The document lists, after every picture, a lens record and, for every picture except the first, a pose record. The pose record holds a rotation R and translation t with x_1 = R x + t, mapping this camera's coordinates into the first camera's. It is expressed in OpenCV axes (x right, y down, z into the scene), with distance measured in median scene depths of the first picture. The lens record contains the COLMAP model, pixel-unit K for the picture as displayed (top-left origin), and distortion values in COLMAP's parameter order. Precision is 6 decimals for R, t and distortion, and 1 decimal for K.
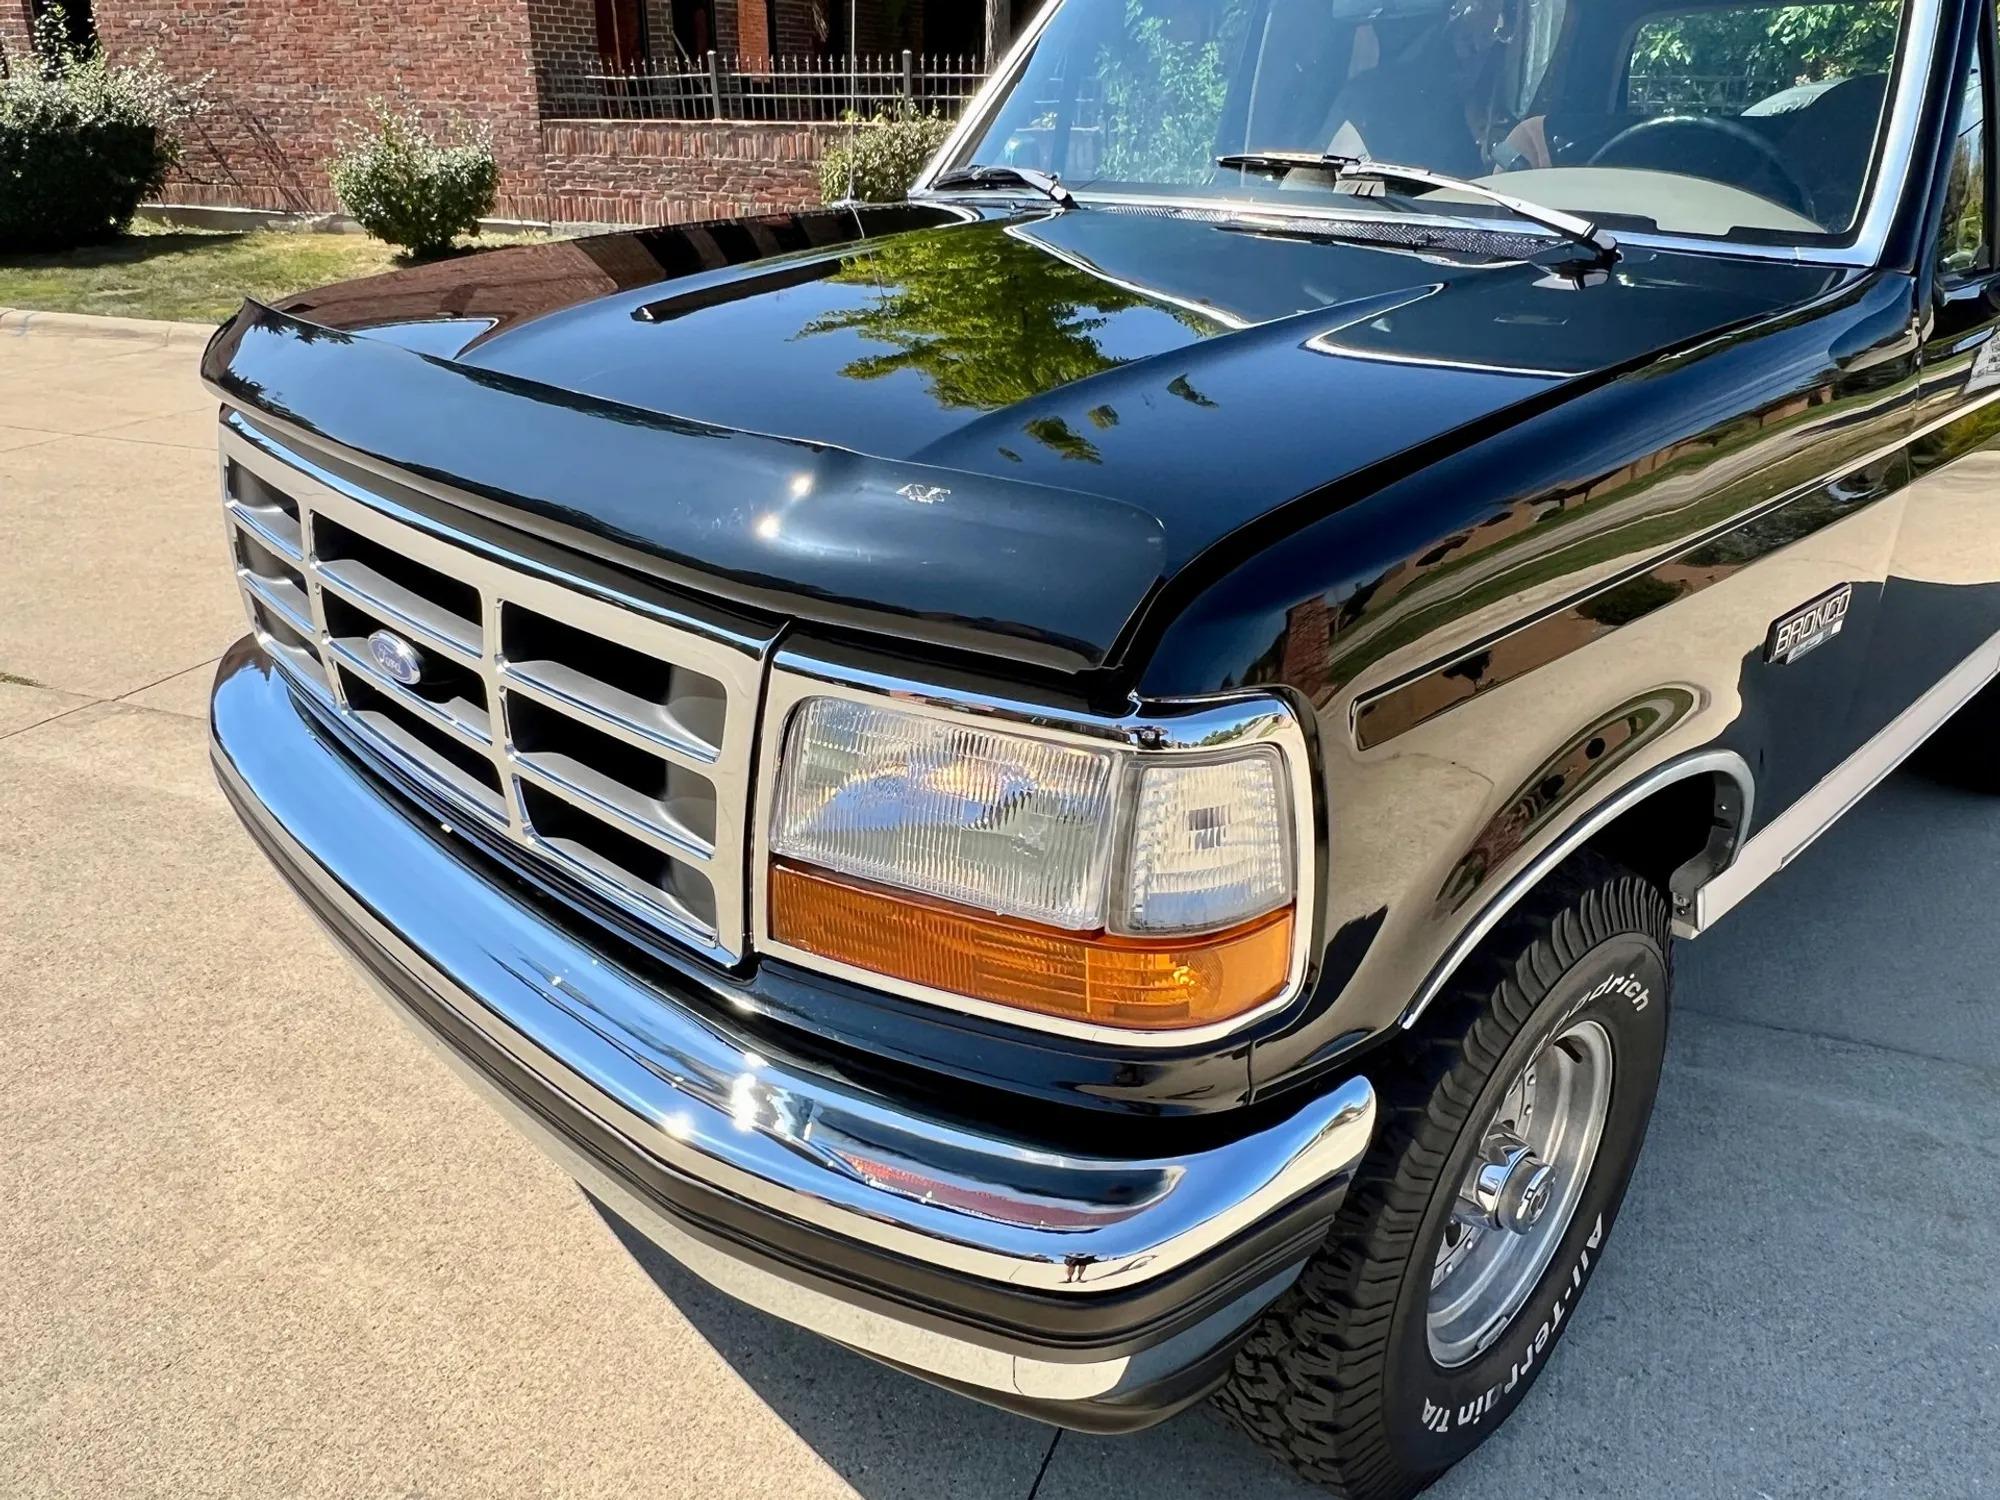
lens RADIAL K [[1455.7, 0, 982.3], [0, 1455.7, 747.8], [0, 0, 1]] dist [-0.003562, 0.010910]
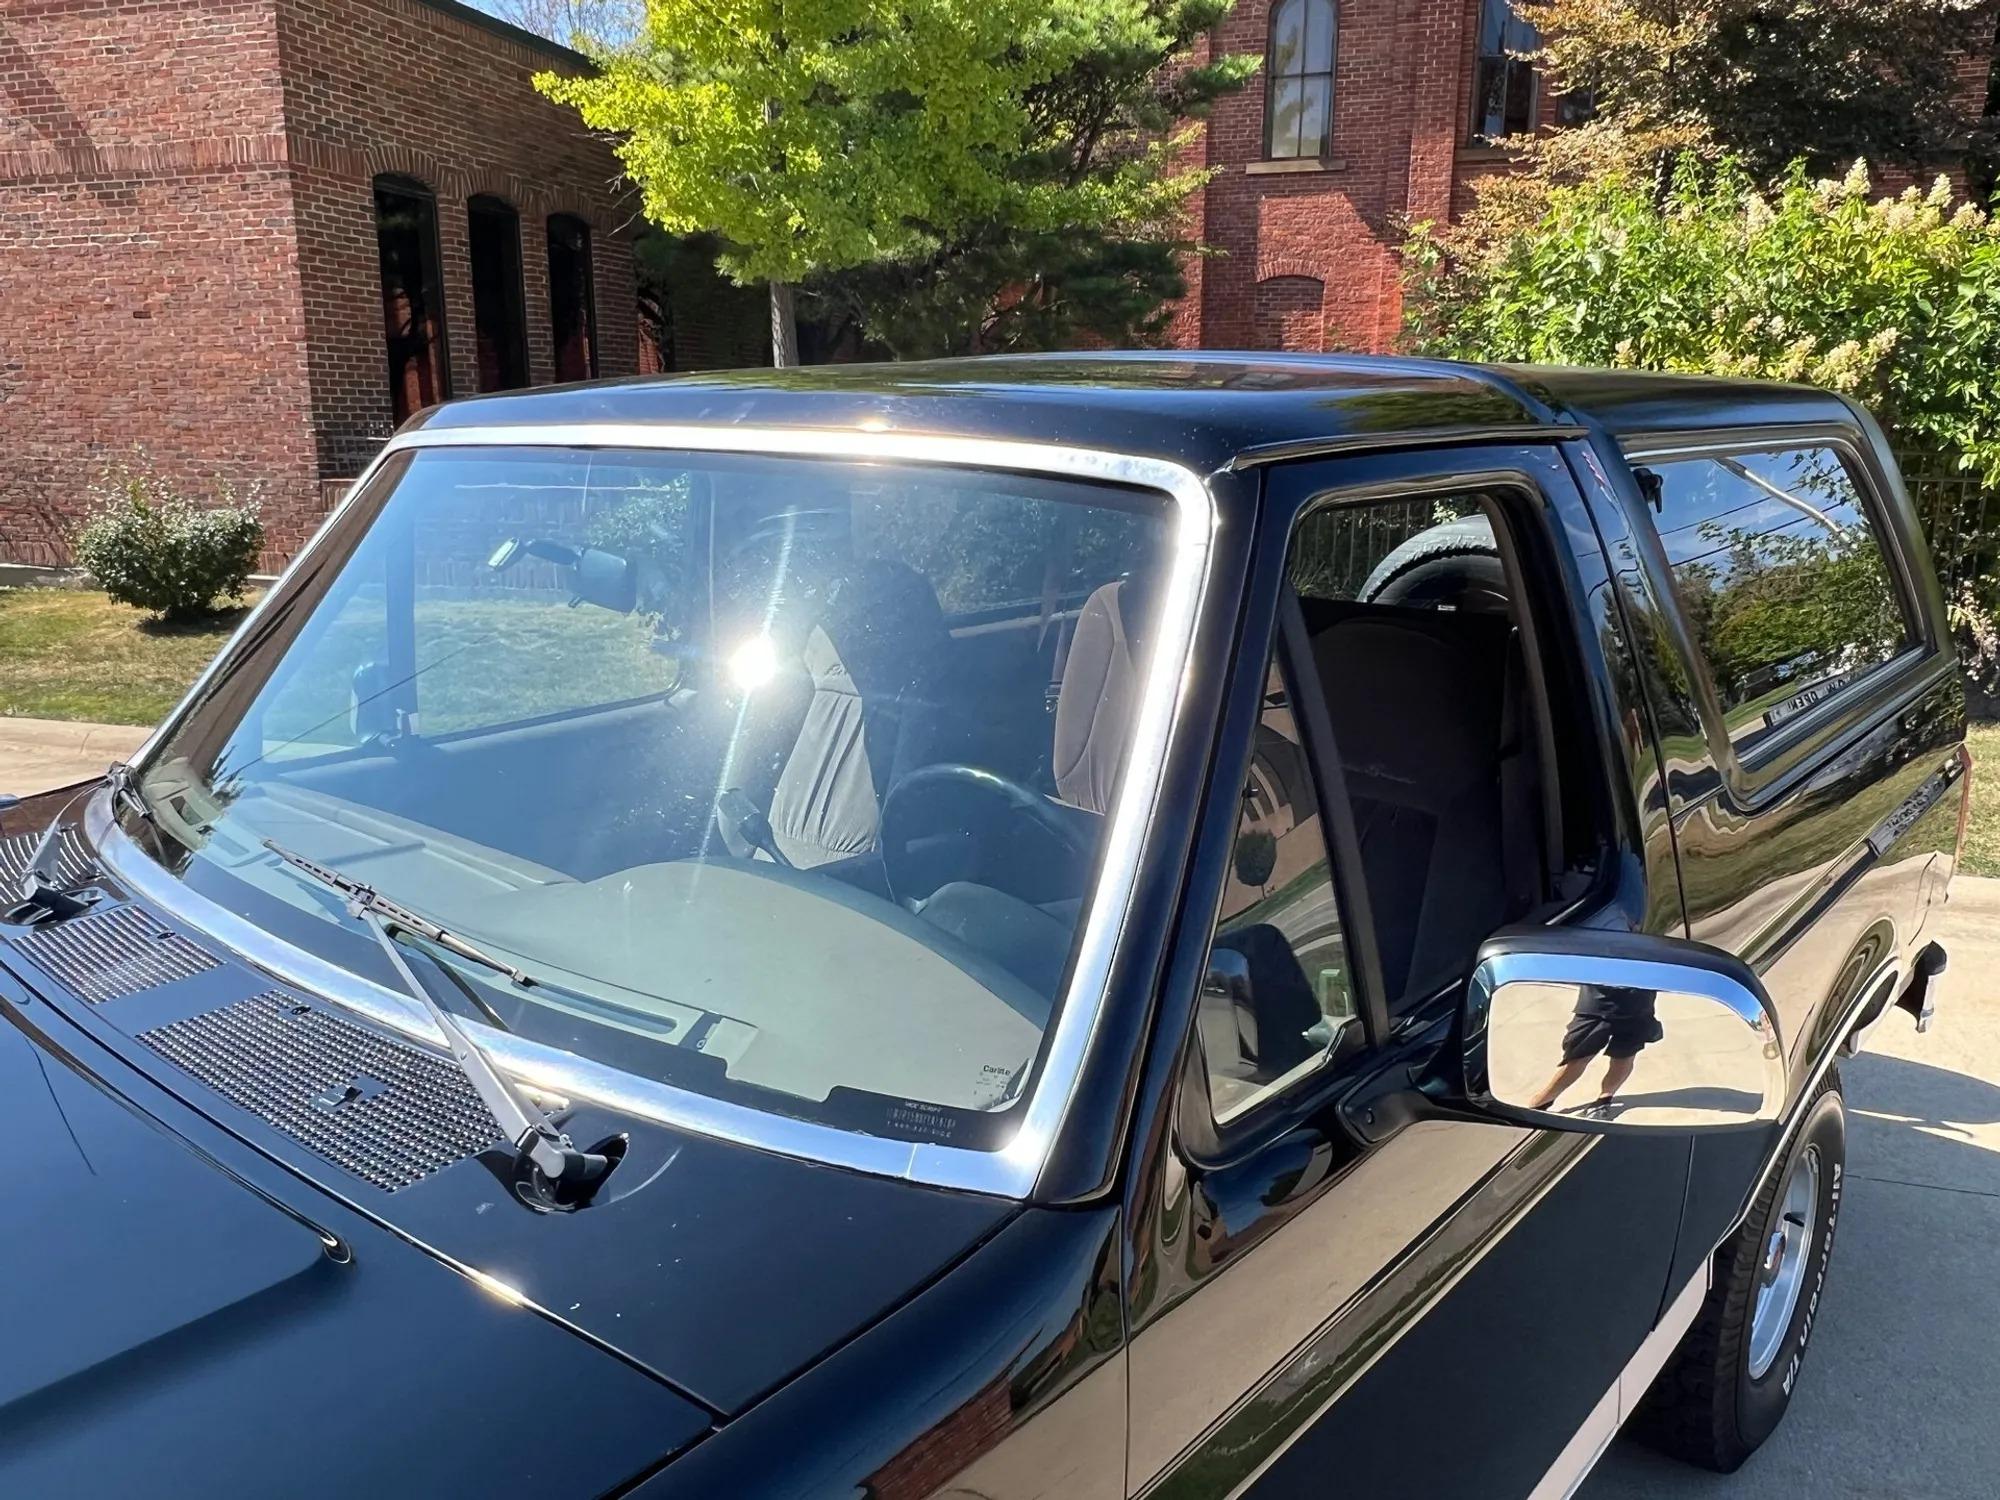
lens RADIAL K [[1455.7, 0, 988.9], [0, 1455.7, 762.2], [0, 0, 1]] dist [-0.003562, 0.010910]
pose [[0.998495, -0.013741, 0.053097, 0.085906], [0.023283, 0.982740, -0.183522, -0.058957], [-0.049659, 0.184482, 0.981581, 0.063469]]
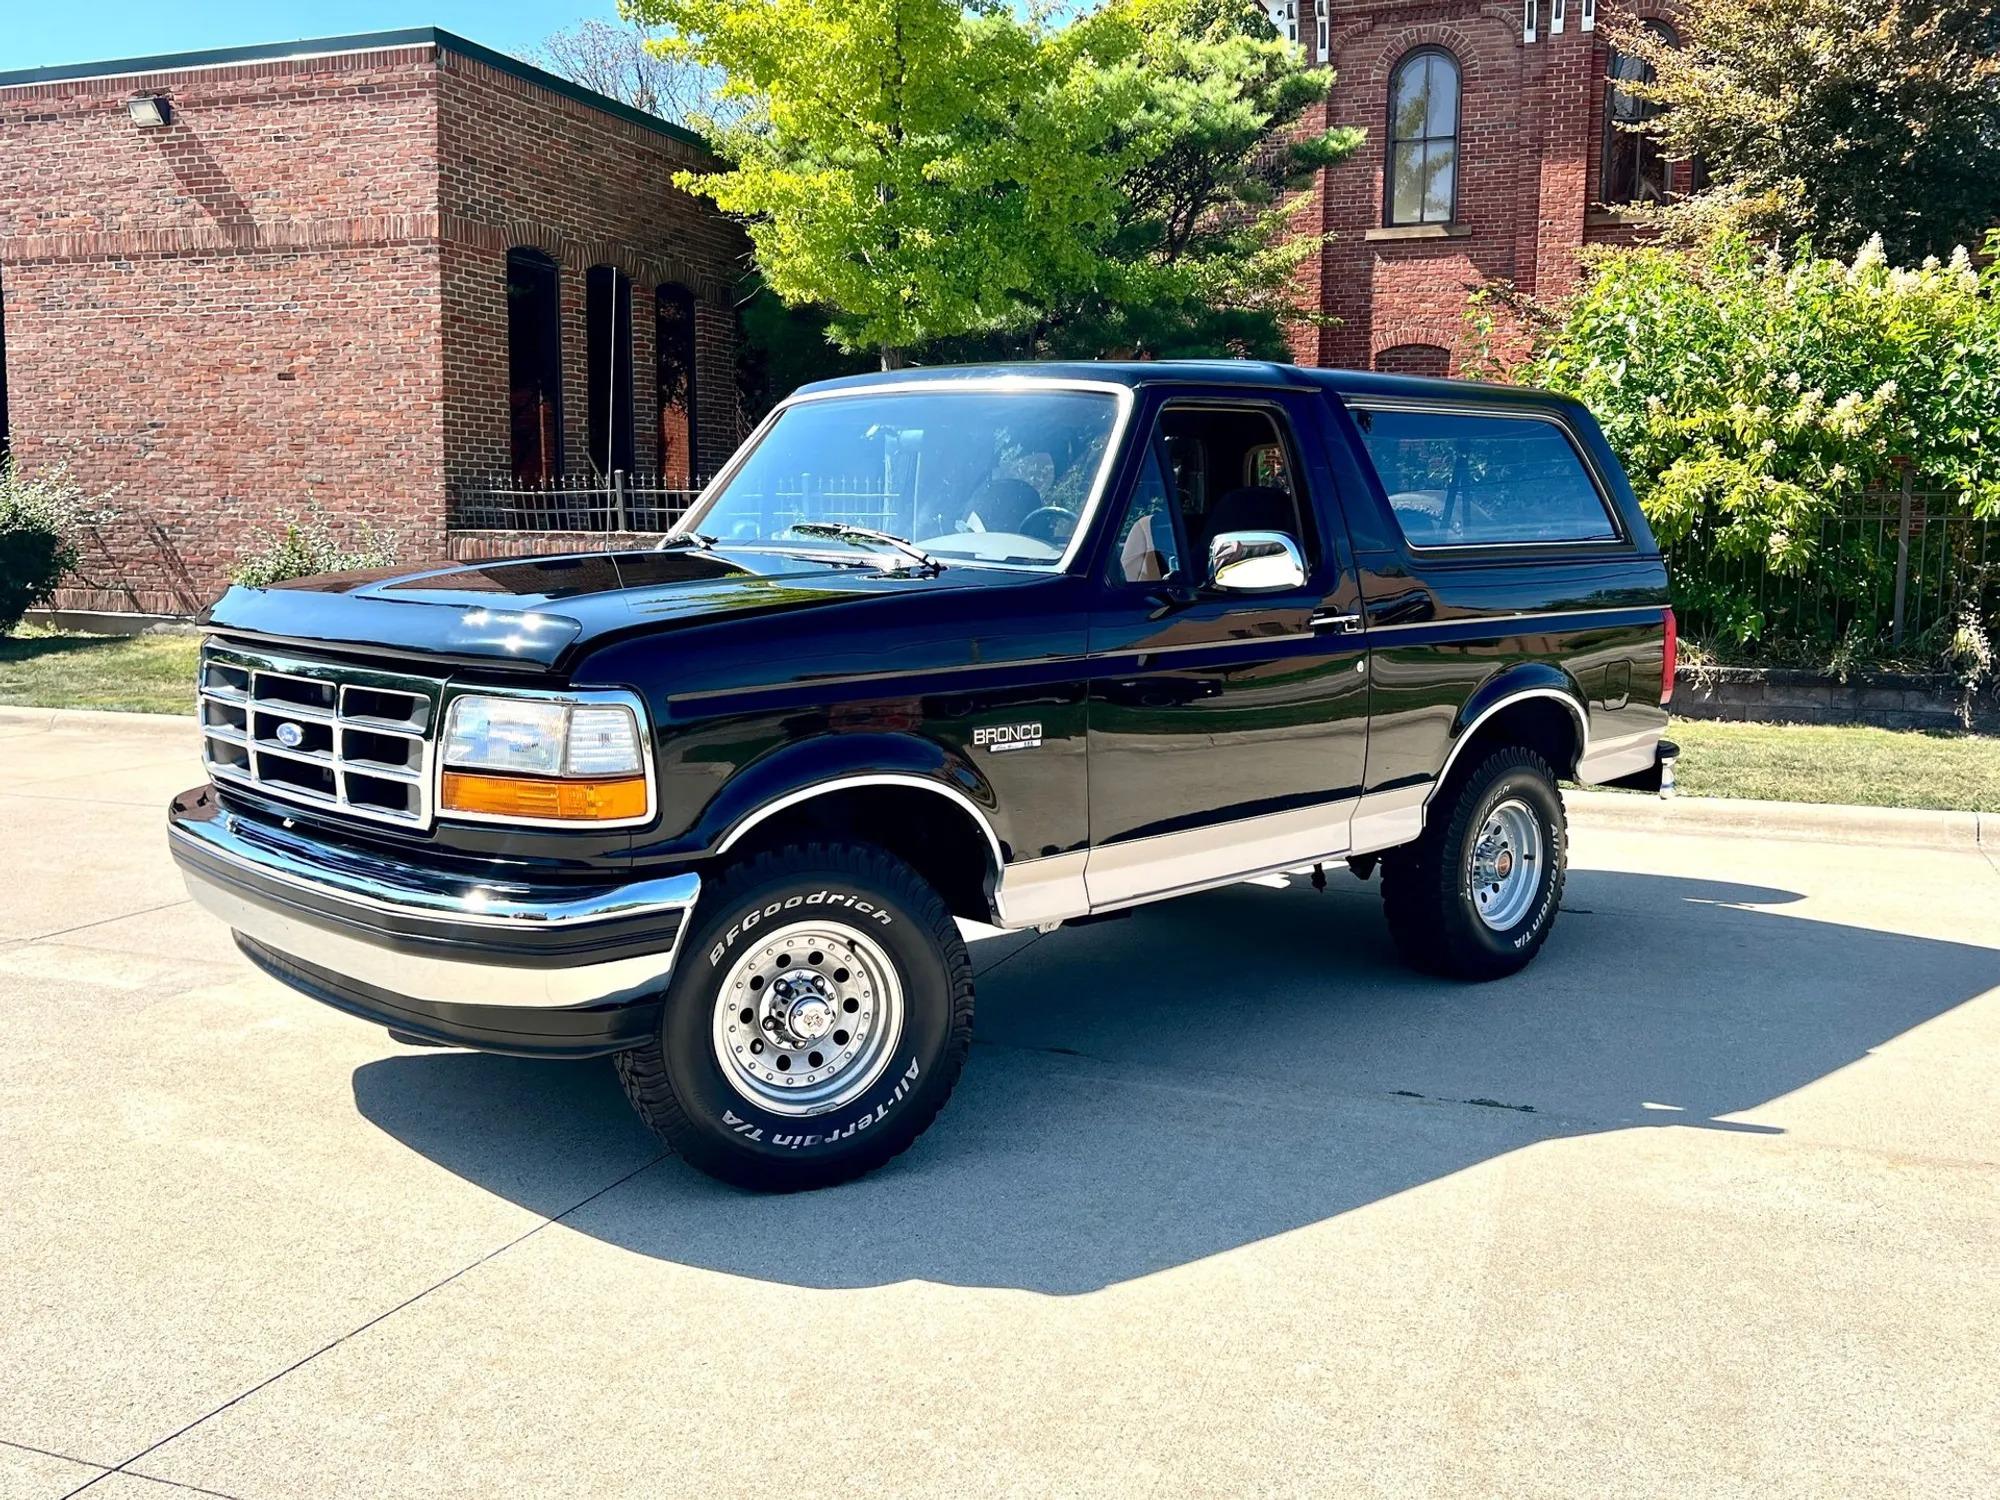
lens RADIAL K [[1867.7, 0, 1004.4], [0, 1867.7, 754.4], [0, 0, 1]] dist [0.044920, 0.000000]
pose [[0.999987, 0.003010, 0.004172, 0.079395], [-0.001661, 0.956434, -0.291944, 0.098075], [-0.004869, 0.291933, 0.956426, -0.205017]]
